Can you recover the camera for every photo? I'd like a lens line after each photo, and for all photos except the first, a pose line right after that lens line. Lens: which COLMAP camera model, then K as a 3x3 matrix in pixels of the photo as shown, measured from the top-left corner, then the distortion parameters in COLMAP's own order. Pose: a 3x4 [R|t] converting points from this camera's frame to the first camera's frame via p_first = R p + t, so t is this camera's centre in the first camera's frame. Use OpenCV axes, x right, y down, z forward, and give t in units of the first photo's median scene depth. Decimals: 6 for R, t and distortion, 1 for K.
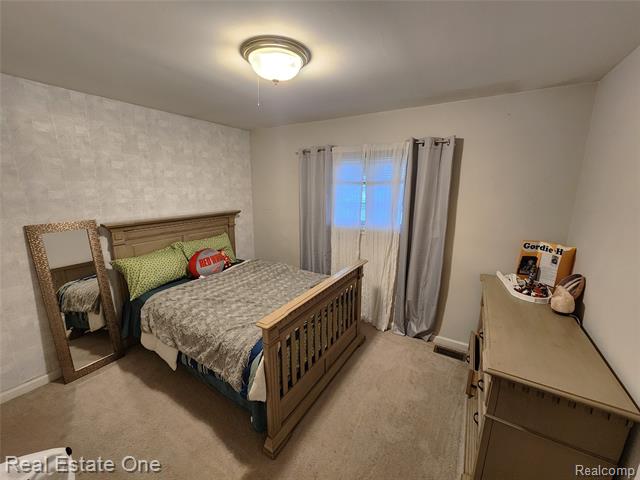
lens RADIAL K [[265.6, 0, 318.7], [0, 265.6, 241.7], [0, 0, 1]] dist [-0.000988, -0.000673]
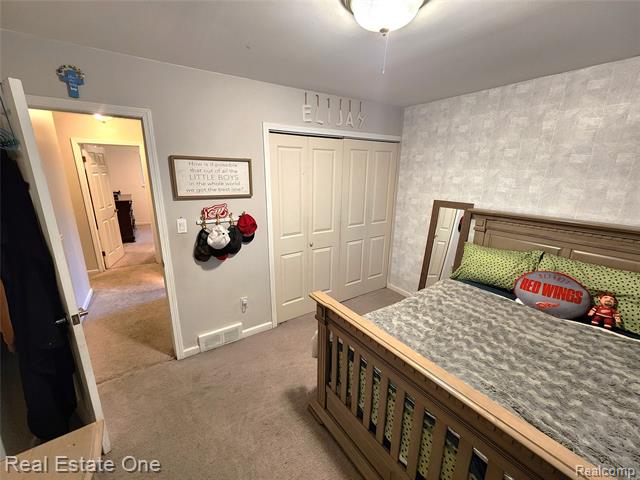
lens RADIAL K [[265.6, 0, 318.4], [0, 265.6, 242.4], [0, 0, 1]] dist [-0.000988, -0.000673]
pose [[-0.425804, 0.224732, -0.876463, 0.437219], [-0.204631, 0.919649, 0.335220, -0.162054], [0.881372, 0.322090, -0.345603, 0.789216]]
